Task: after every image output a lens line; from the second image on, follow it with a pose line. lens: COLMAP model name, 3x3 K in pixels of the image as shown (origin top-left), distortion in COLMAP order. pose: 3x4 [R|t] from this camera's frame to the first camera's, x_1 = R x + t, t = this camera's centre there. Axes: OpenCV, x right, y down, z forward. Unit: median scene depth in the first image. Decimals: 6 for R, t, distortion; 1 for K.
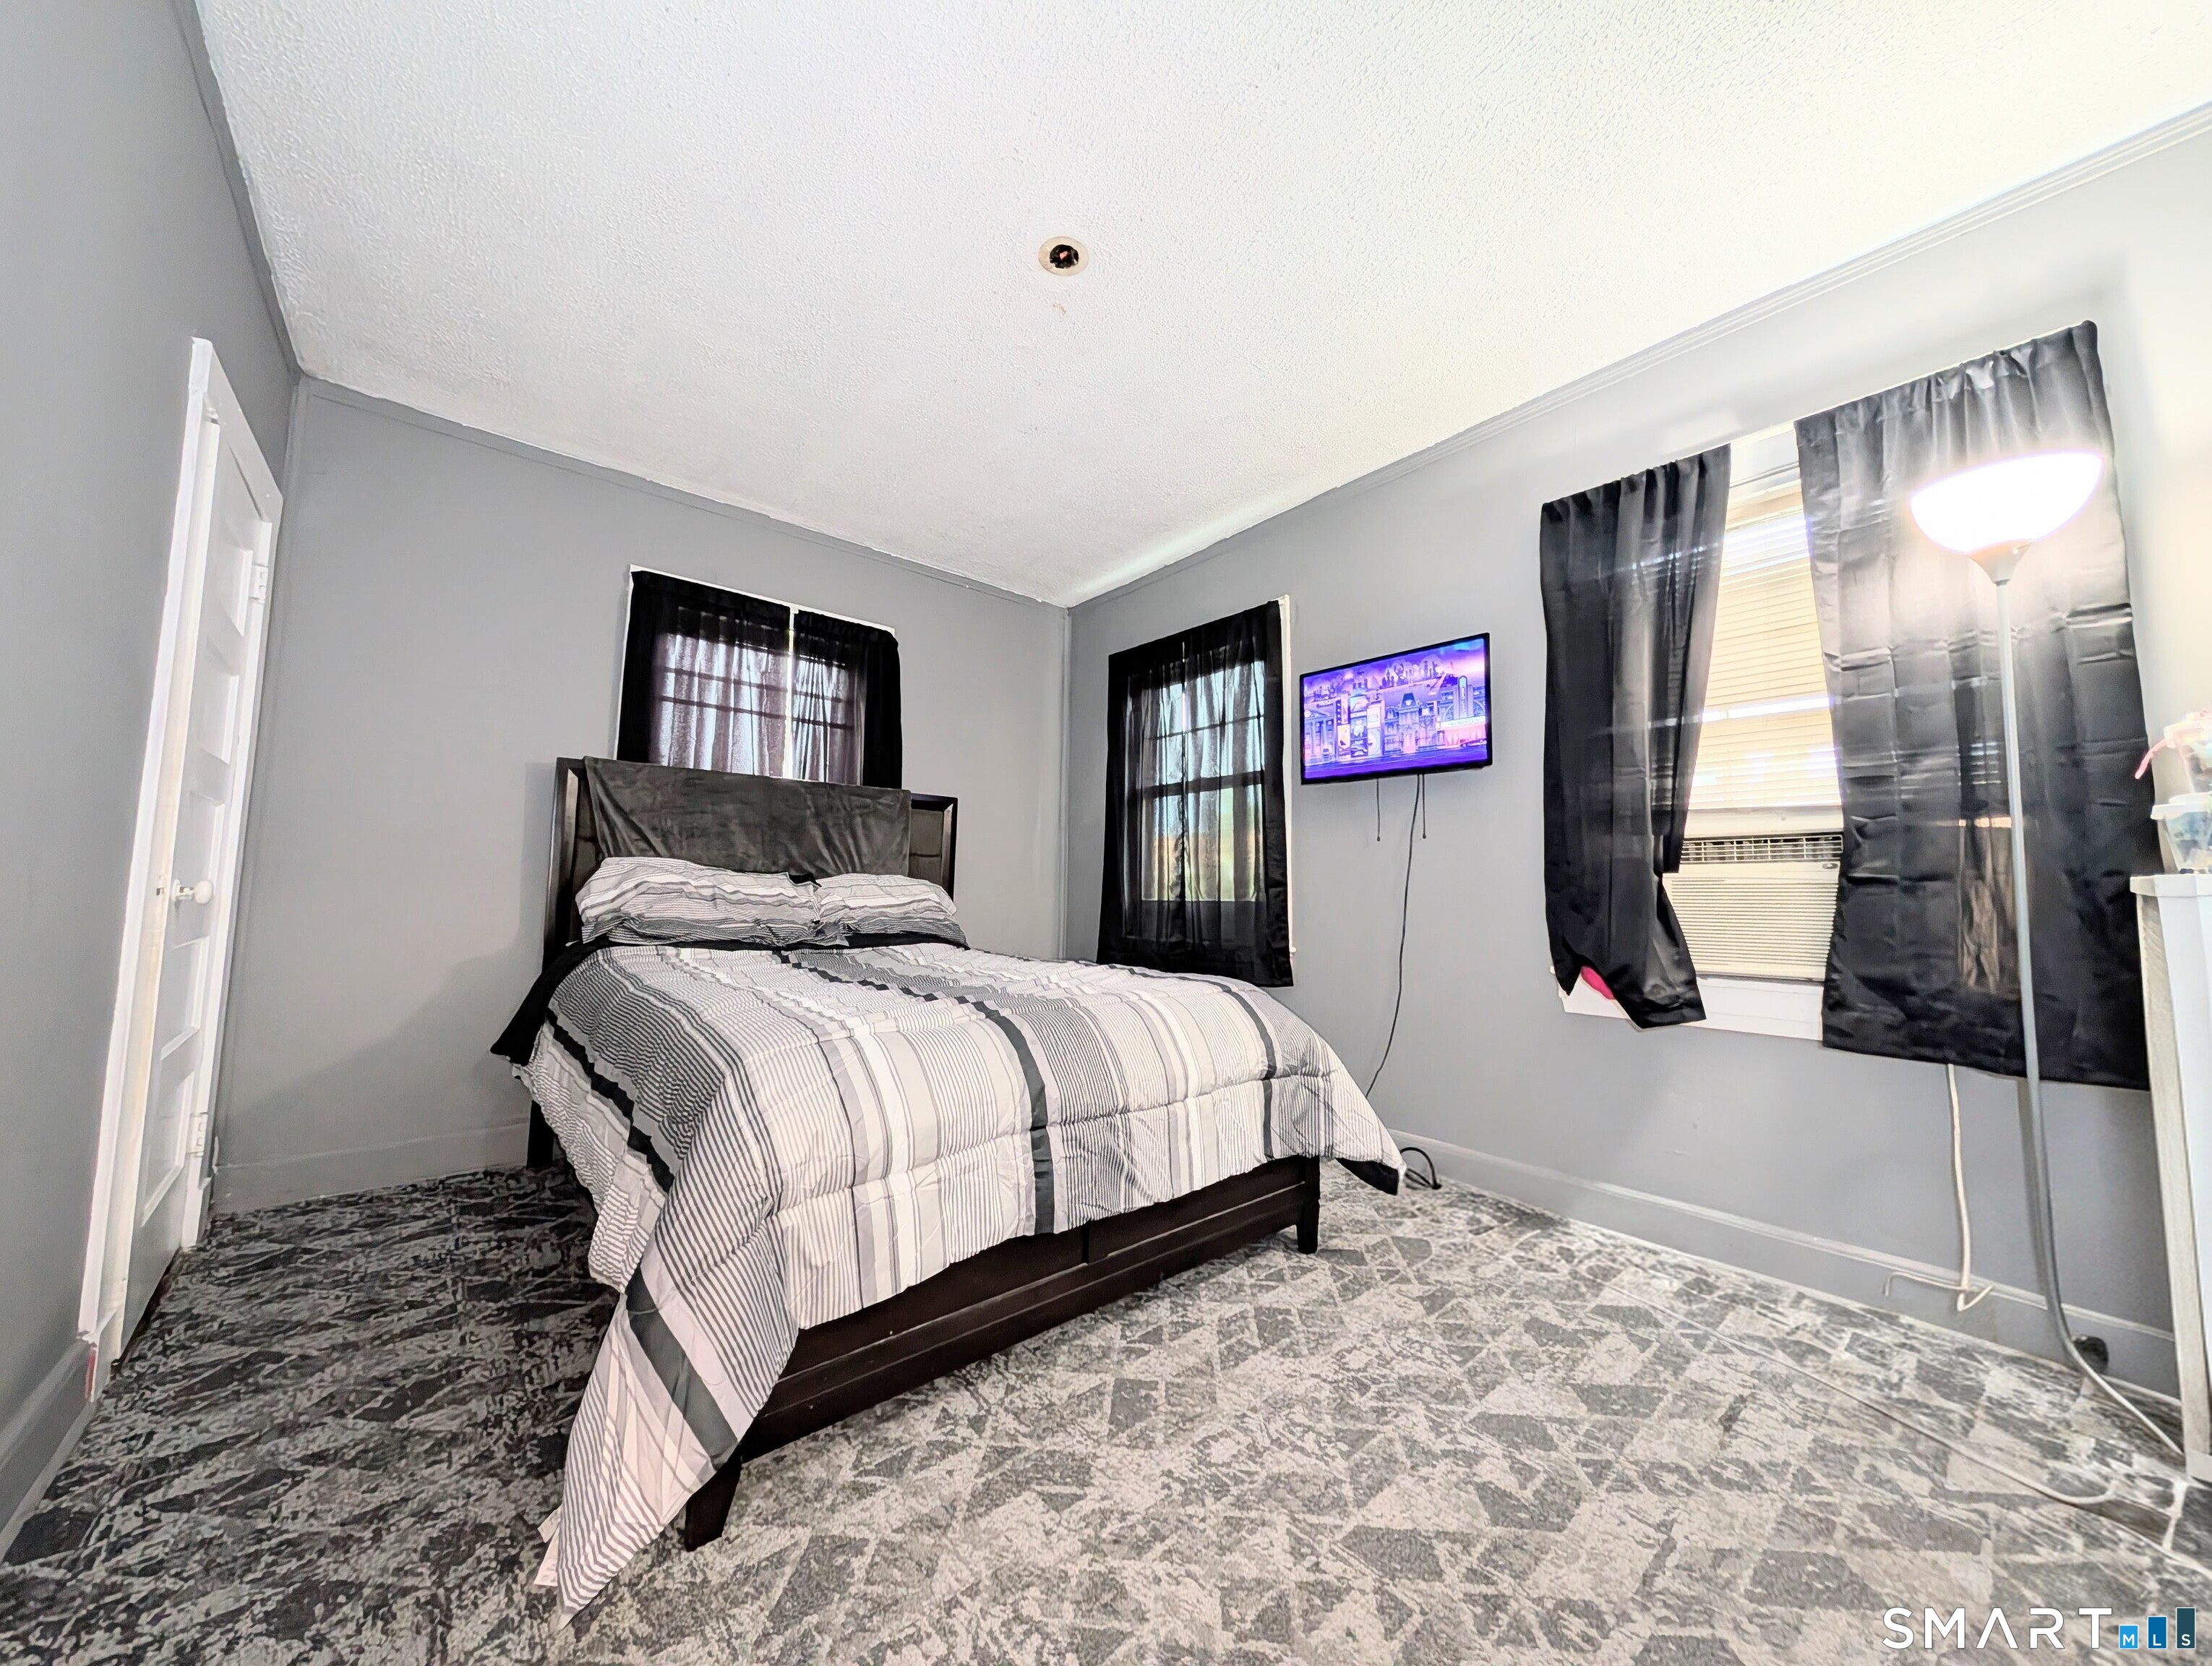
lens RADIAL K [[801.0, 0, 1102.4], [0, 801.0, 828.5], [0, 0, 1]] dist [-0.001382, 0.000719]
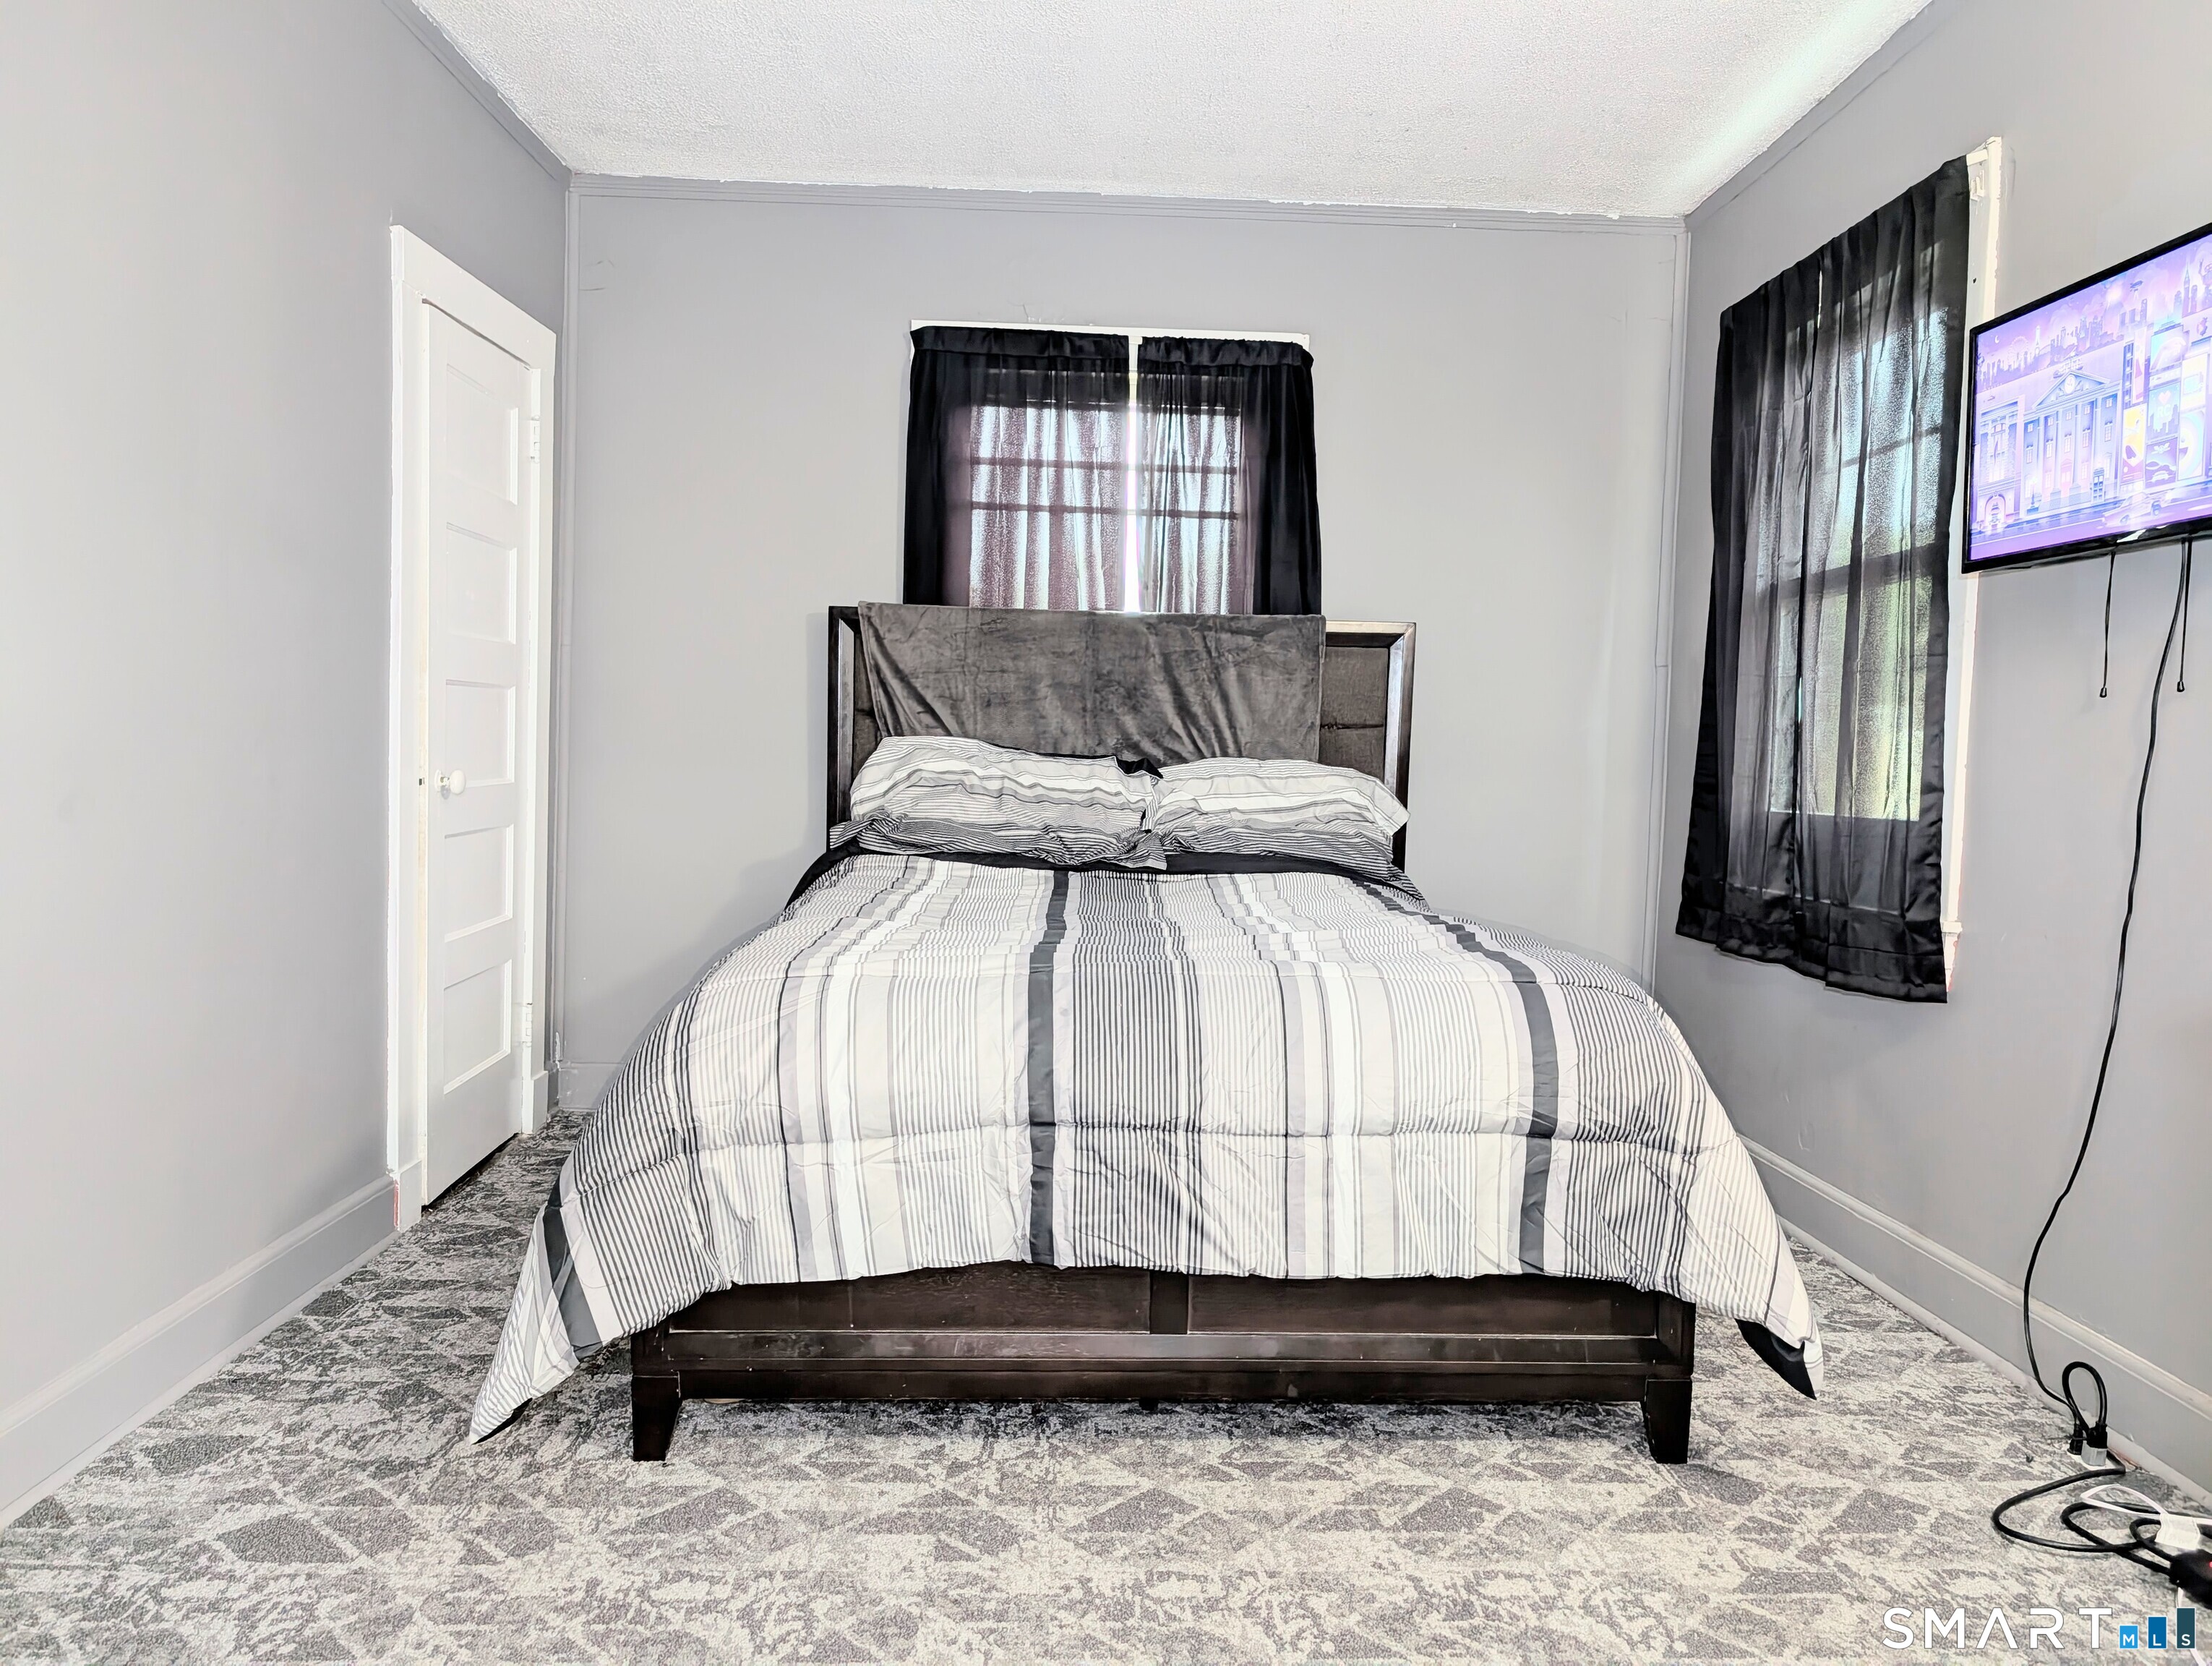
lens RADIAL K [[1590.2, 0, 1114.1], [0, 1590.2, 840.4], [0, 0, 1]] dist [0.025952, -0.020732]
pose [[0.782040, 0.040231, -0.621929, 0.634311], [0.037316, 0.993101, 0.111164, -0.033449], [0.622110, -0.110142, 0.775143, -0.045737]]
